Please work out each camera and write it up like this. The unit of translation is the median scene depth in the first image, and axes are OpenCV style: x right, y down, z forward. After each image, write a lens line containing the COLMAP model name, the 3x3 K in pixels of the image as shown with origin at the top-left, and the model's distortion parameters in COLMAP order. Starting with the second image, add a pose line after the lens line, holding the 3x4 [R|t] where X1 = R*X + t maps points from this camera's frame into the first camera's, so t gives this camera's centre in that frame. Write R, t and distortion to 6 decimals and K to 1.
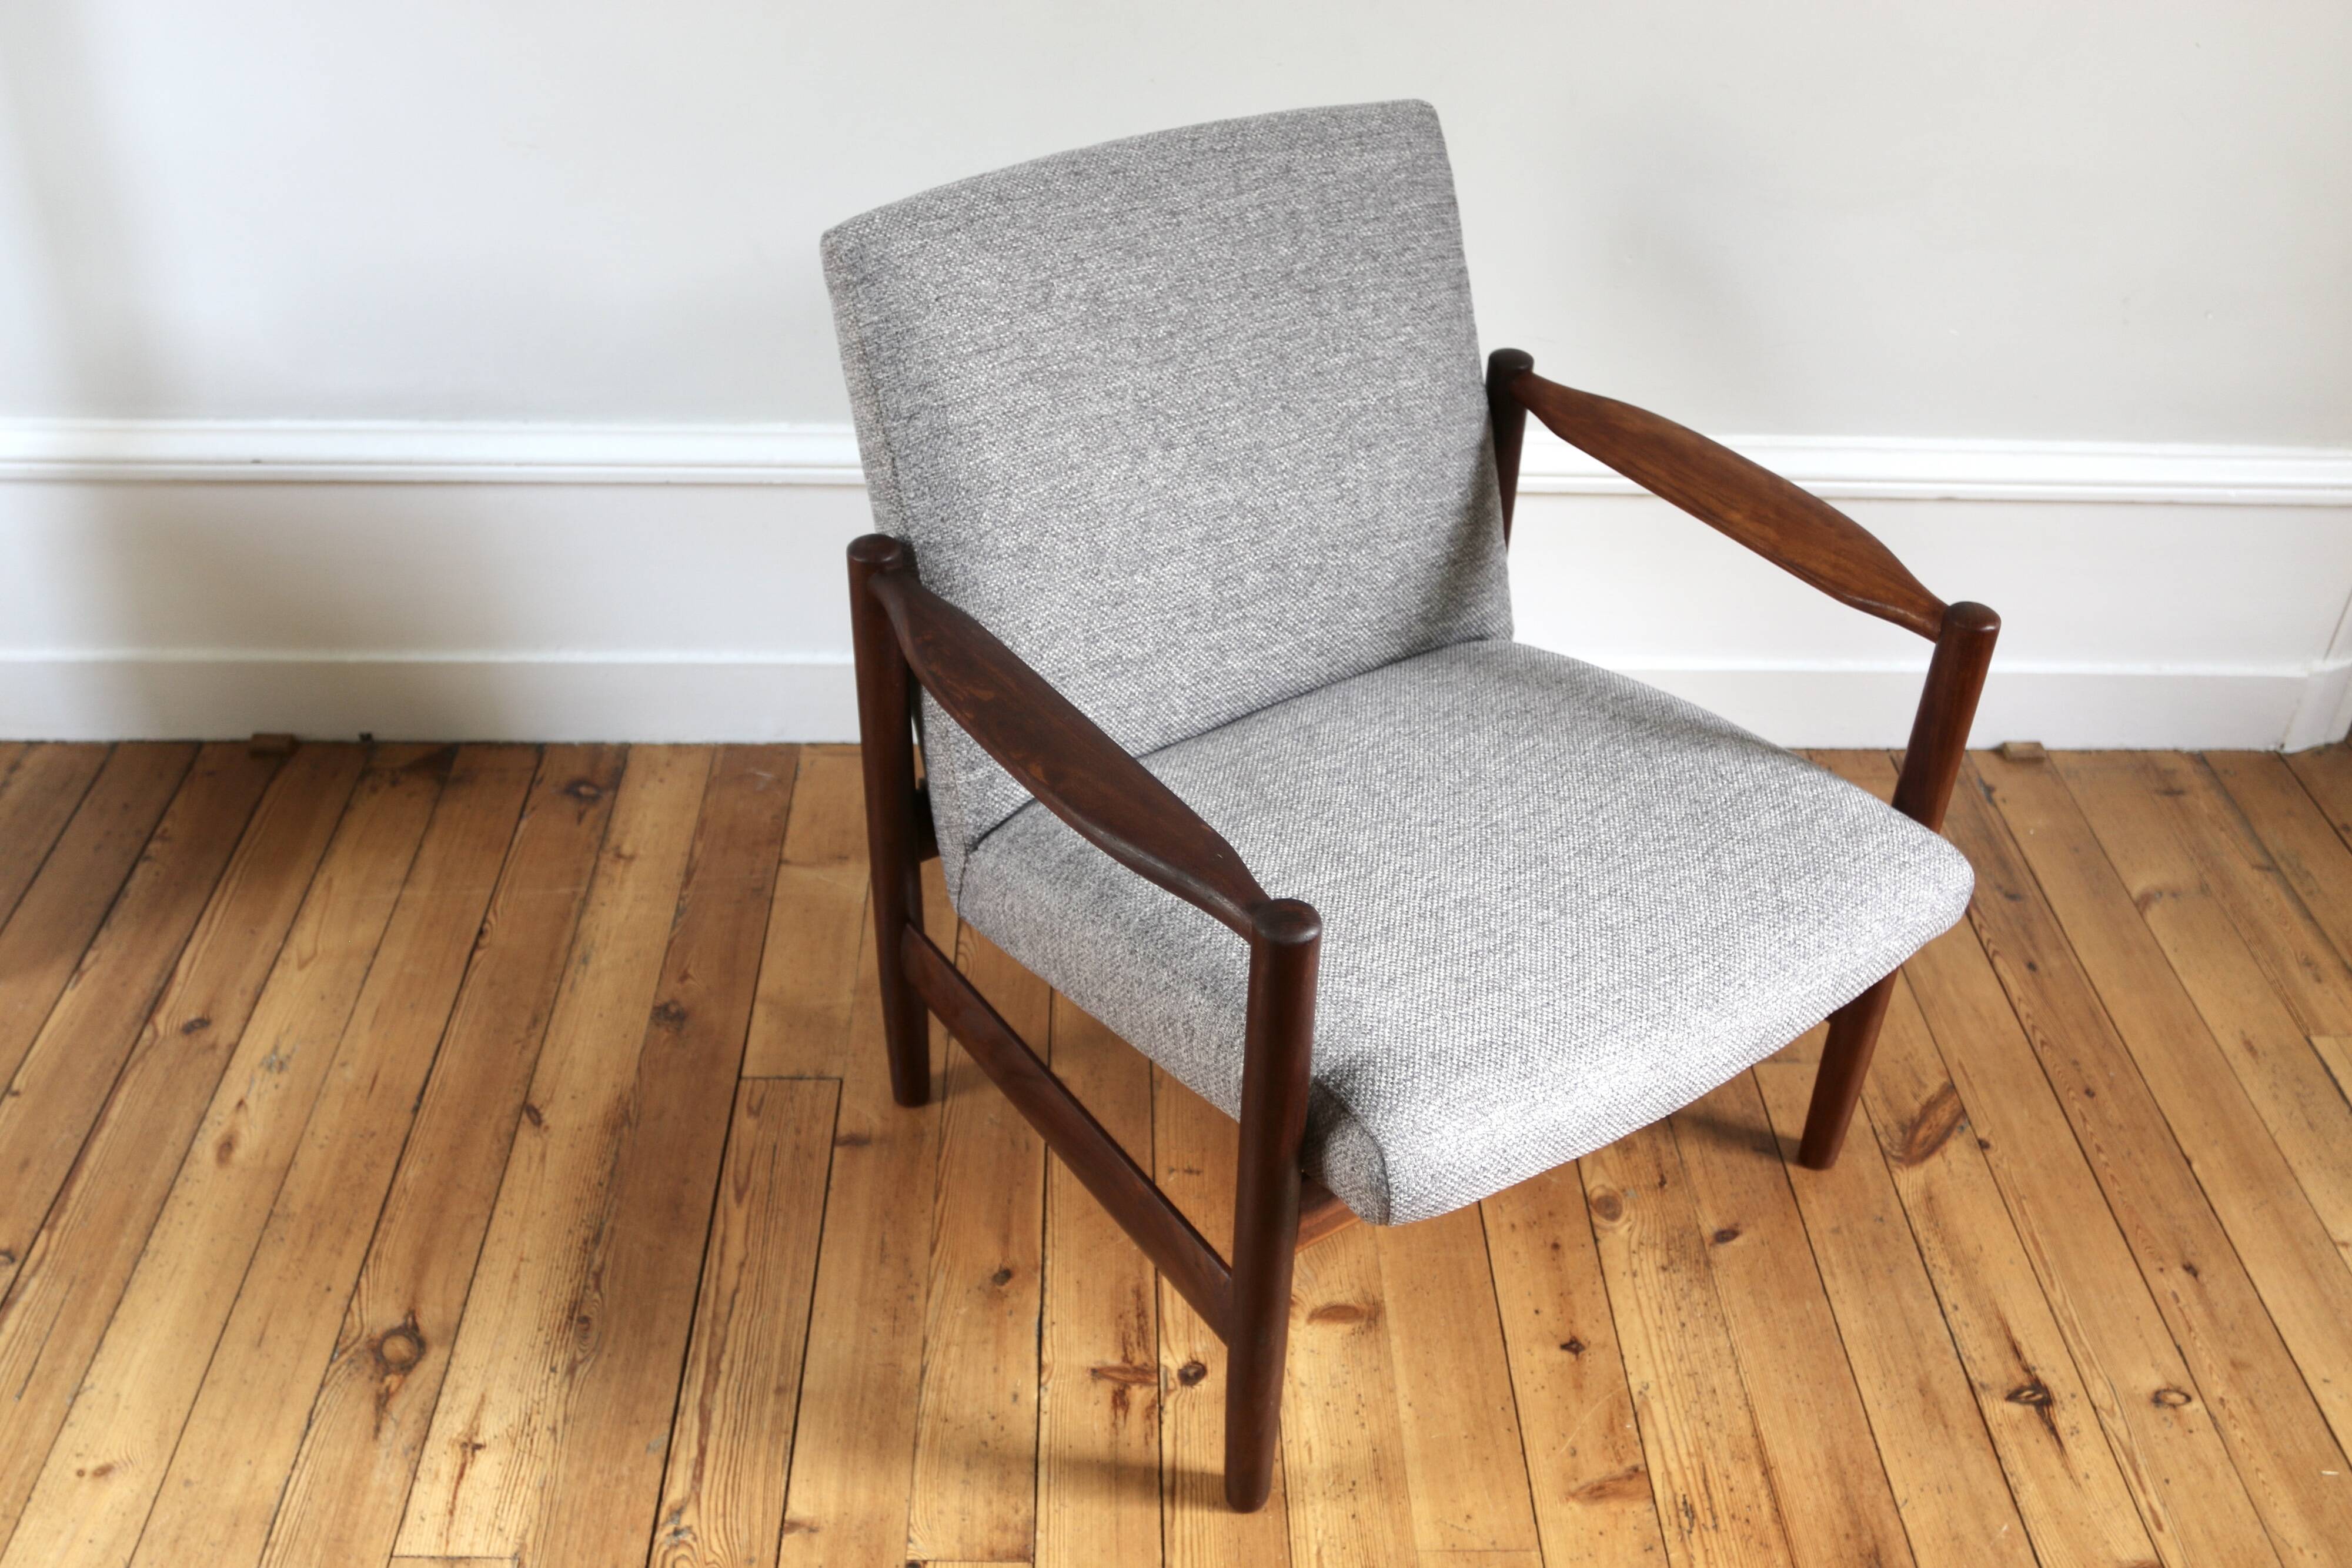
lens RADIAL K [[2182.4, 0, 1186.1], [0, 2182.4, 779.3], [0, 0, 1]] dist [-0.075011, 0.052909]
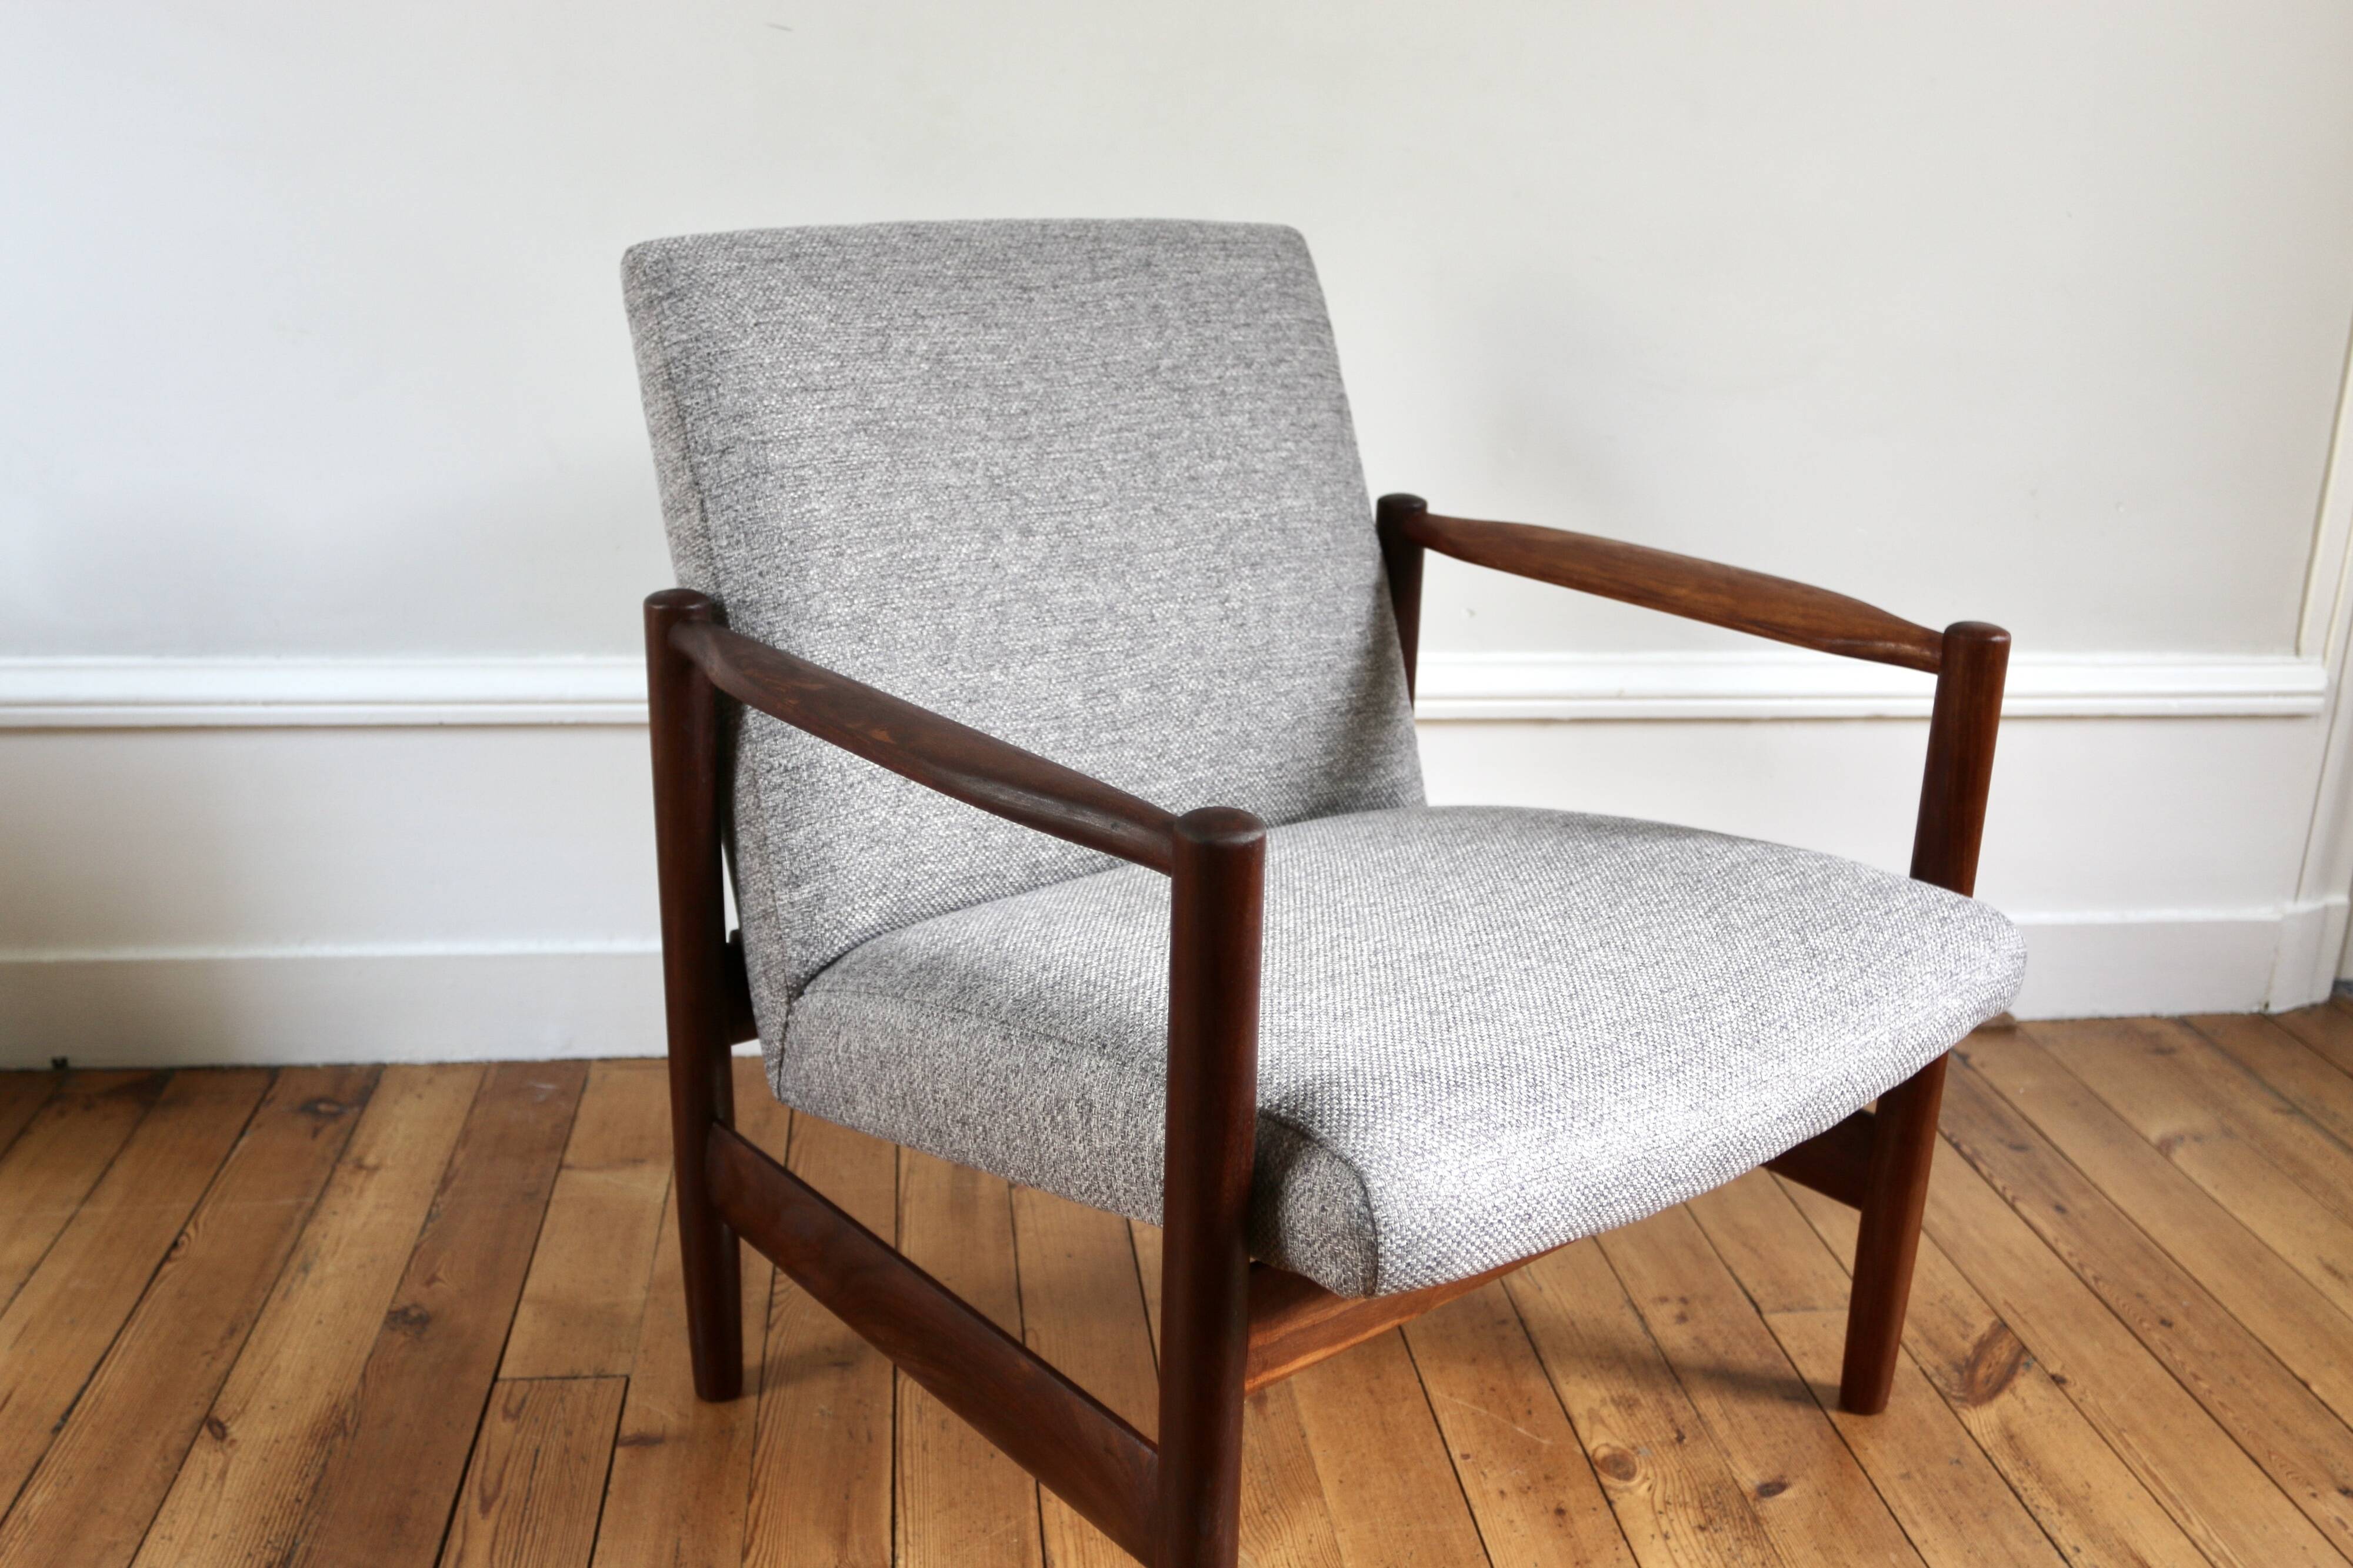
lens RADIAL K [[2183.2, 0, 1186.6], [0, 2183.2, 779.3], [0, 0, 1]] dist [-0.075011, 0.052909]
pose [[0.995932, -0.029748, 0.085061, -0.019974], [0.054815, 0.949211, -0.309830, 0.197889], [-0.071524, 0.313232, 0.946980, 0.197709]]
